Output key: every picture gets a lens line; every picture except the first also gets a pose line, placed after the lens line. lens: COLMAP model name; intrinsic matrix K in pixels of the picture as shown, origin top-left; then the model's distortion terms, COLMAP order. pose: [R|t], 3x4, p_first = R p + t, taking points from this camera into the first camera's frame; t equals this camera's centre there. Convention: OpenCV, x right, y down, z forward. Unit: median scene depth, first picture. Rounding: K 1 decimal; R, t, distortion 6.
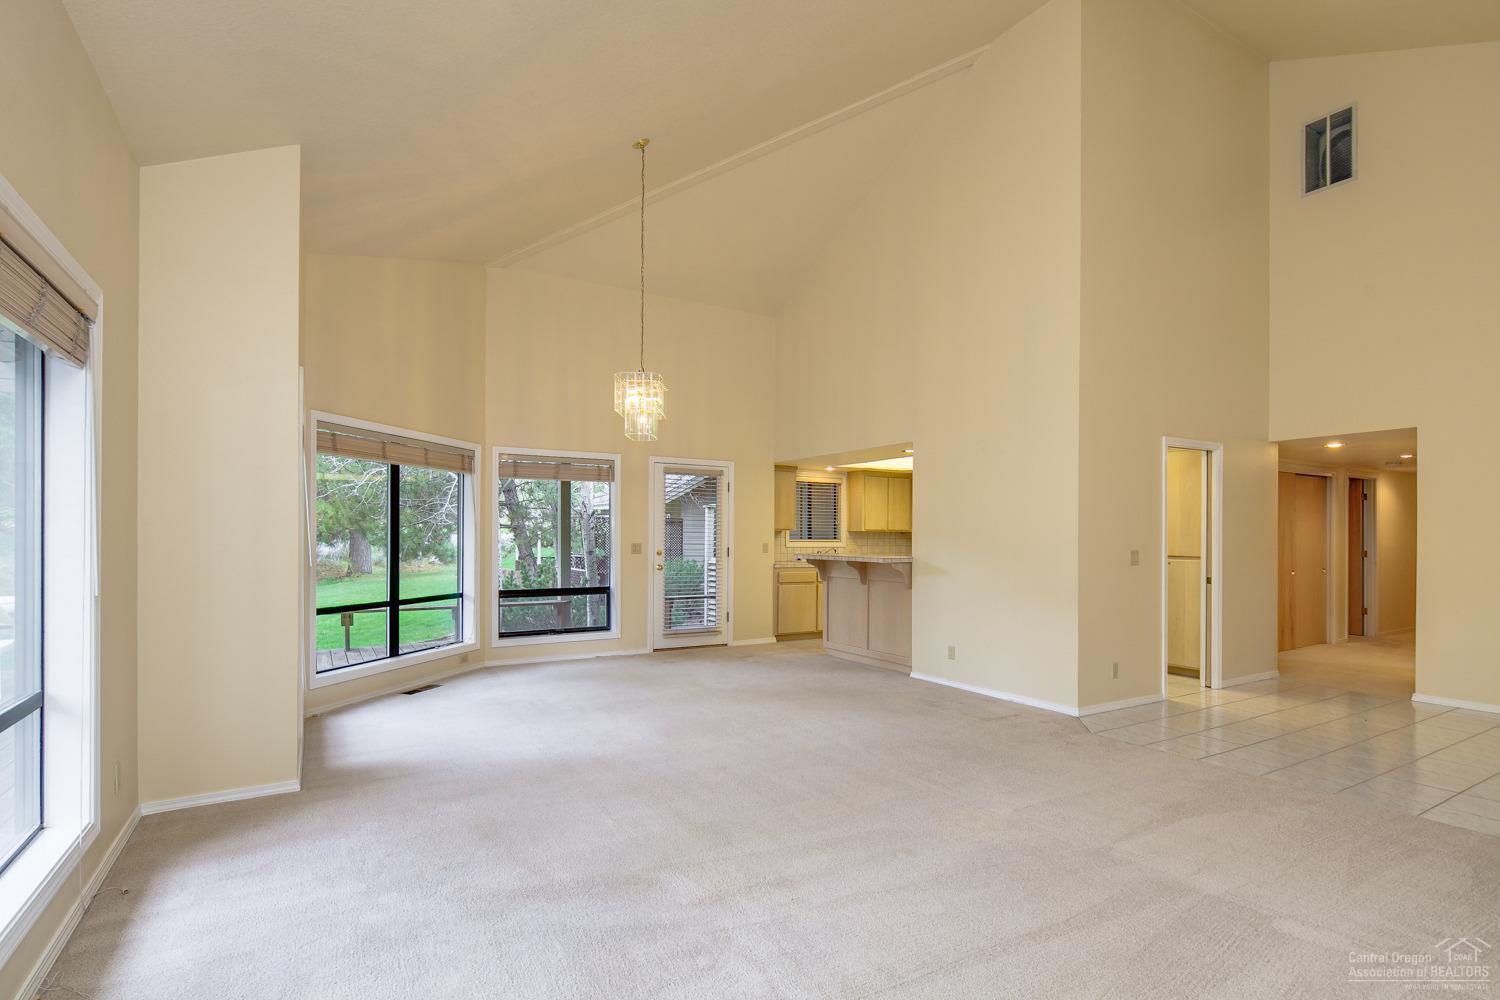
lens RADIAL K [[714.1, 0, 752.8], [0, 714.1, 536.8], [0, 0, 1]] dist [0.001350, 0.000139]
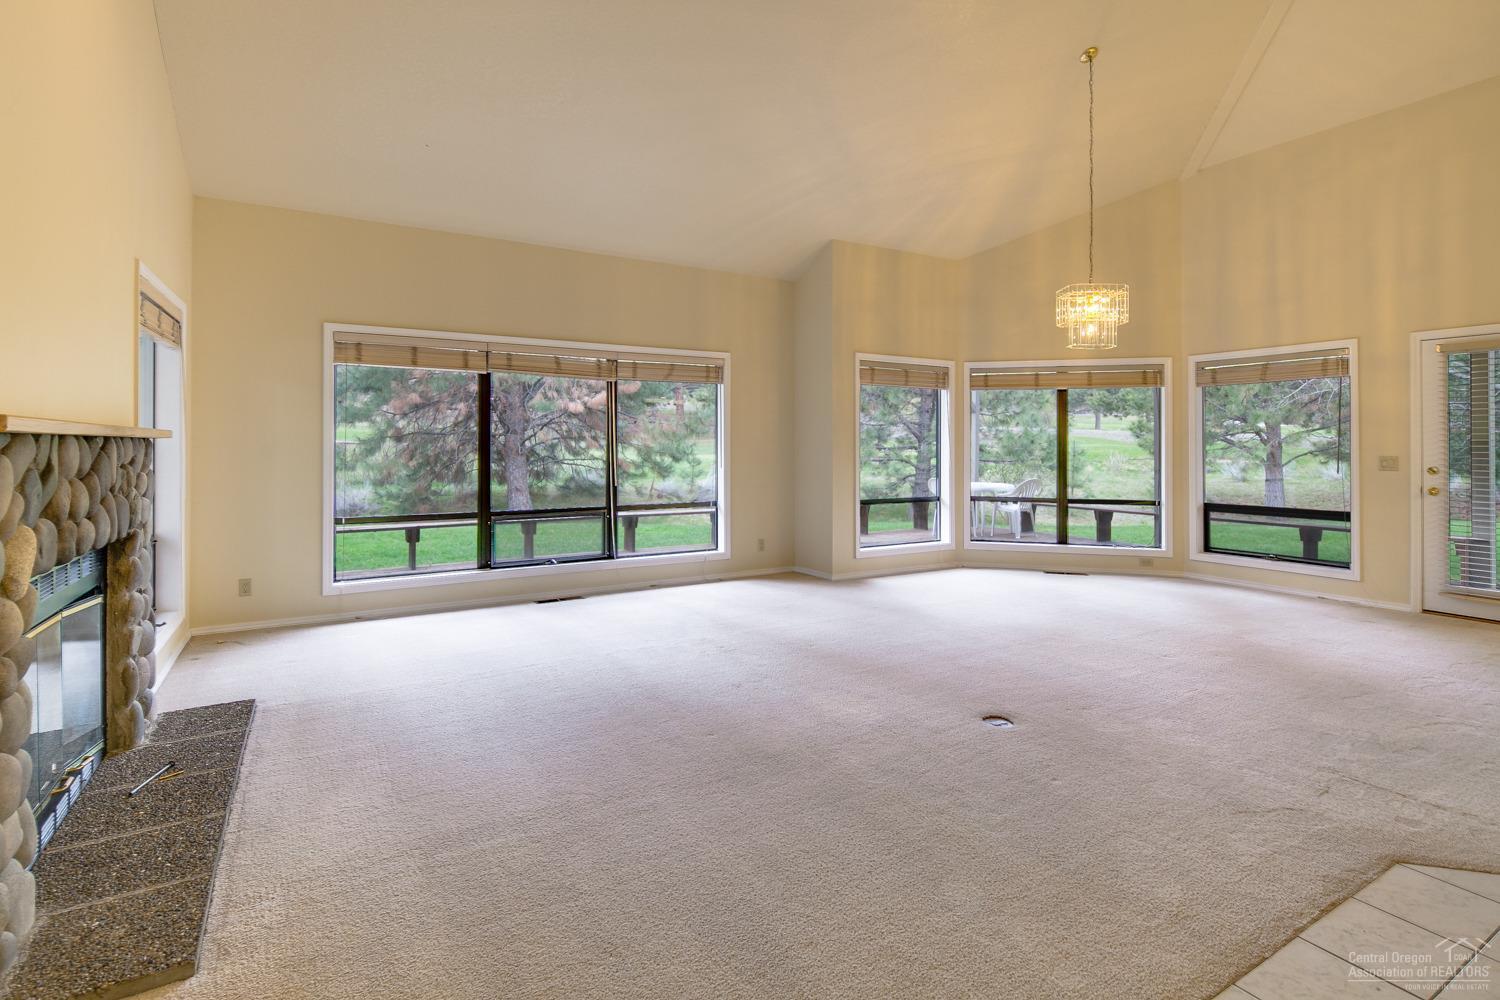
lens RADIAL K [[716.1, 0, 743.6], [0, 716.1, 441.5], [0, 0, 1]] dist [-0.015302, -0.000058]
pose [[0.008916, -0.008574, -0.999923, 0.566394], [-0.001902, 0.999961, -0.008591, 0.001835], [0.999958, 0.001979, 0.008899, 0.342660]]
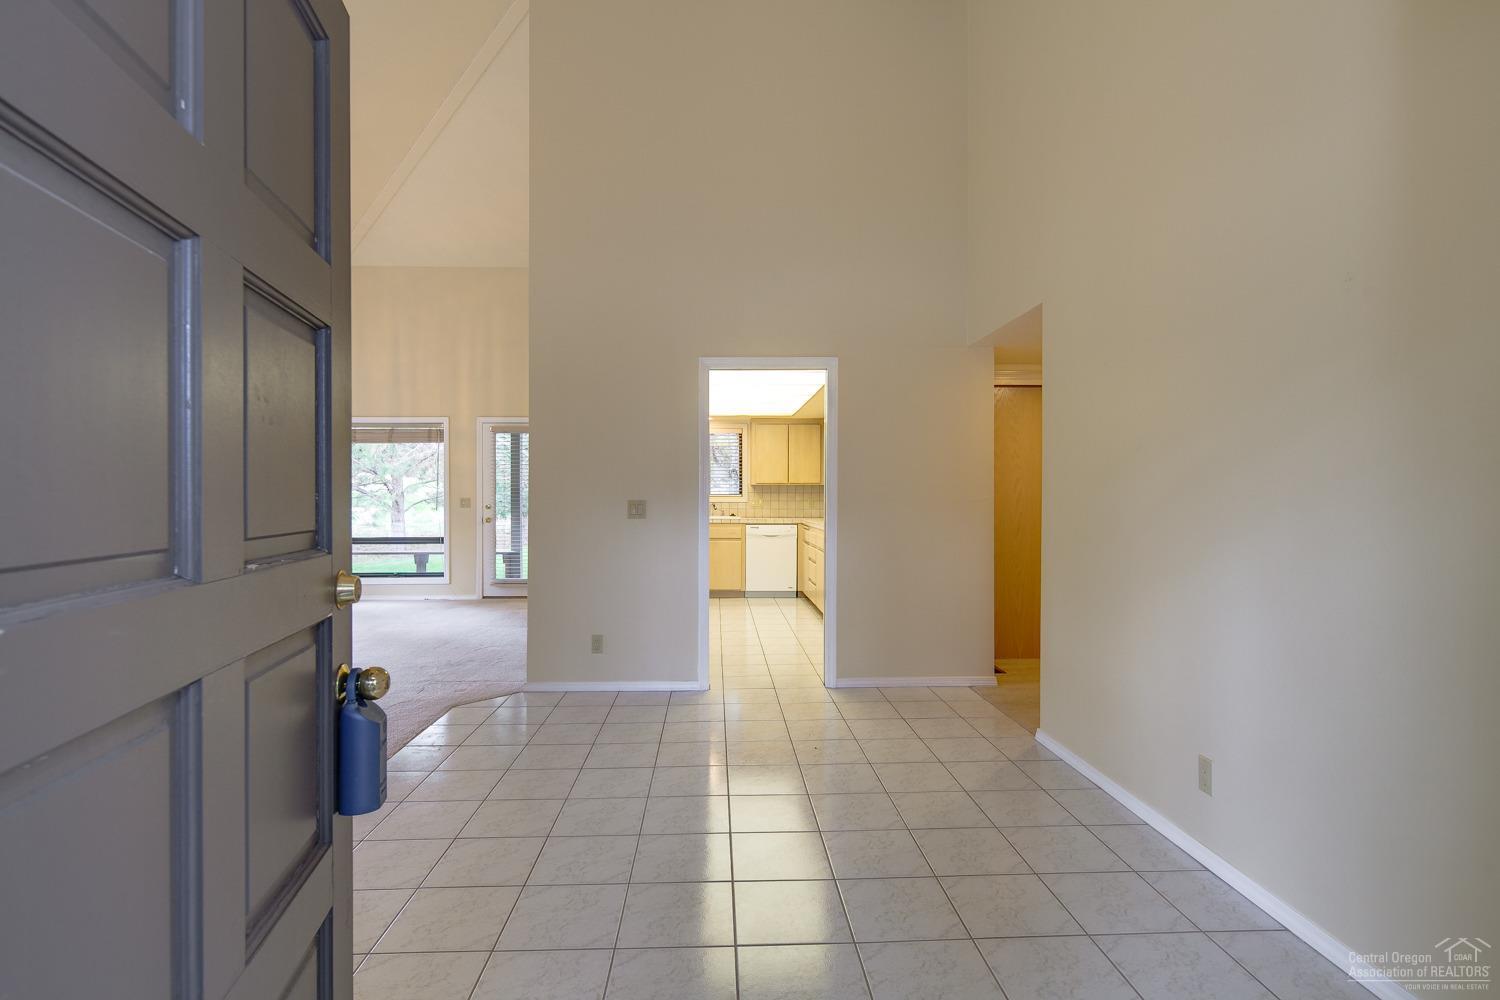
lens RADIAL K [[704.8, 0, 717.8], [0, 704.8, 494.1], [0, 0, 1]] dist [0.000914, -0.000084]
pose [[0.880033, -0.003991, -0.474895, 0.704548], [0.001580, 0.999984, -0.005476, 0.010430], [0.474909, 0.004068, 0.880025, 0.241114]]
